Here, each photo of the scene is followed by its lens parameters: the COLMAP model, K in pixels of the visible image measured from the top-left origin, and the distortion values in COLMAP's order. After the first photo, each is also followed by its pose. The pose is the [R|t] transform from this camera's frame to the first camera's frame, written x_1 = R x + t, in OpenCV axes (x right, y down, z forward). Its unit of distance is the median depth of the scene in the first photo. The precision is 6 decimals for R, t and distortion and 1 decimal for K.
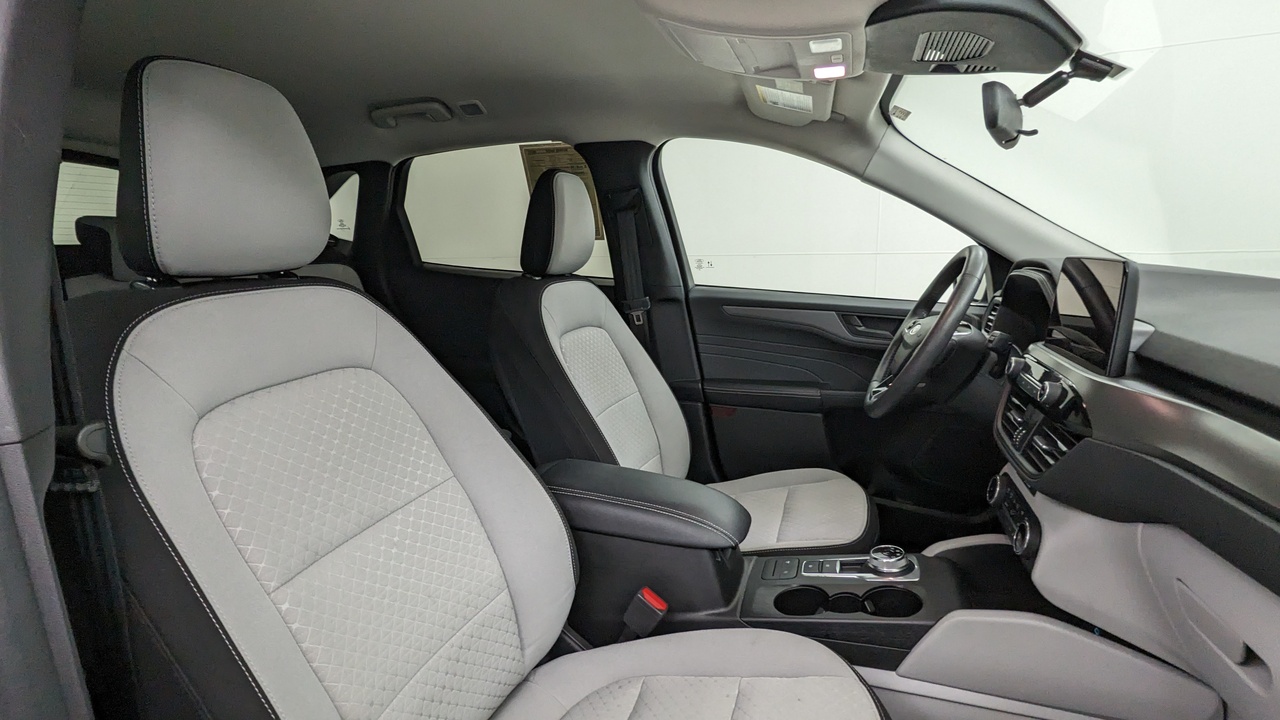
lens RADIAL K [[616.0, 0, 638.4], [0, 616.0, 350.8], [0, 0, 1]] dist [-0.010041, 0.000525]
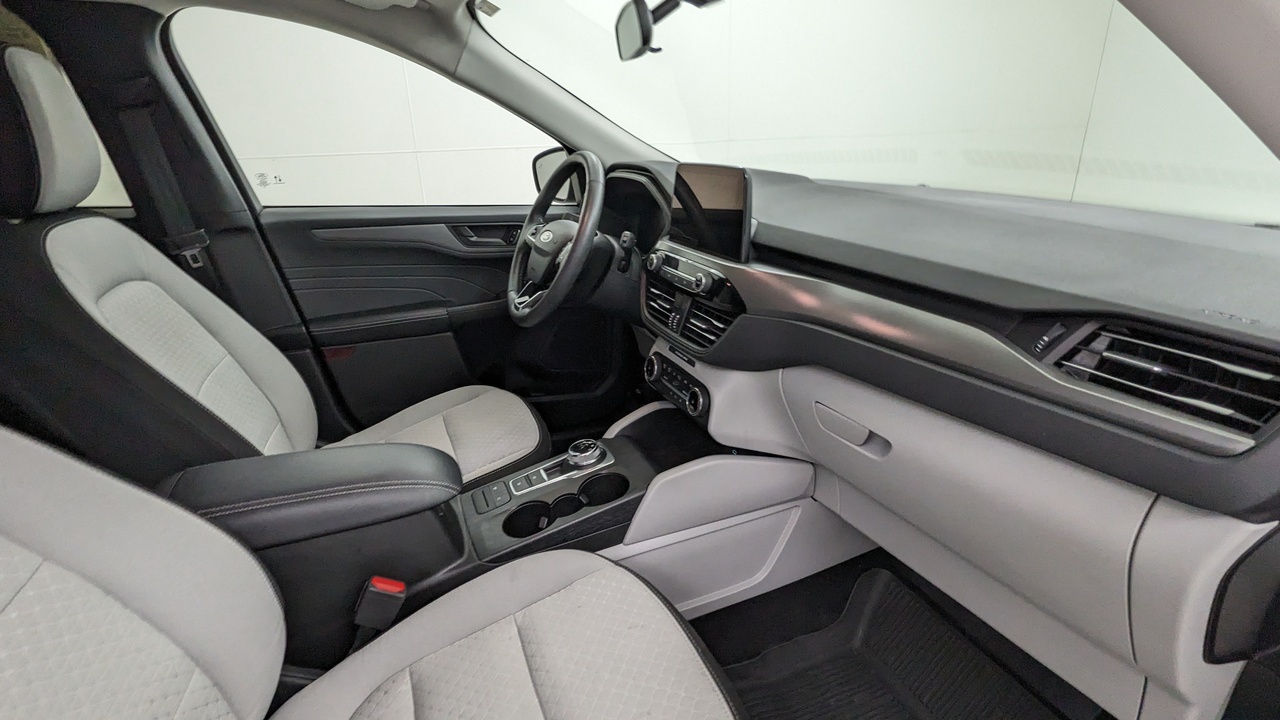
lens RADIAL K [[616.0, 0, 639.3], [0, 616.0, 354.7], [0, 0, 1]] dist [-0.010041, 0.000525]
pose [[0.738771, -0.235087, 0.631626, -0.153695], [0.126576, 0.968912, 0.212575, -0.046005], [-0.661964, -0.077095, 0.745560, 0.110491]]
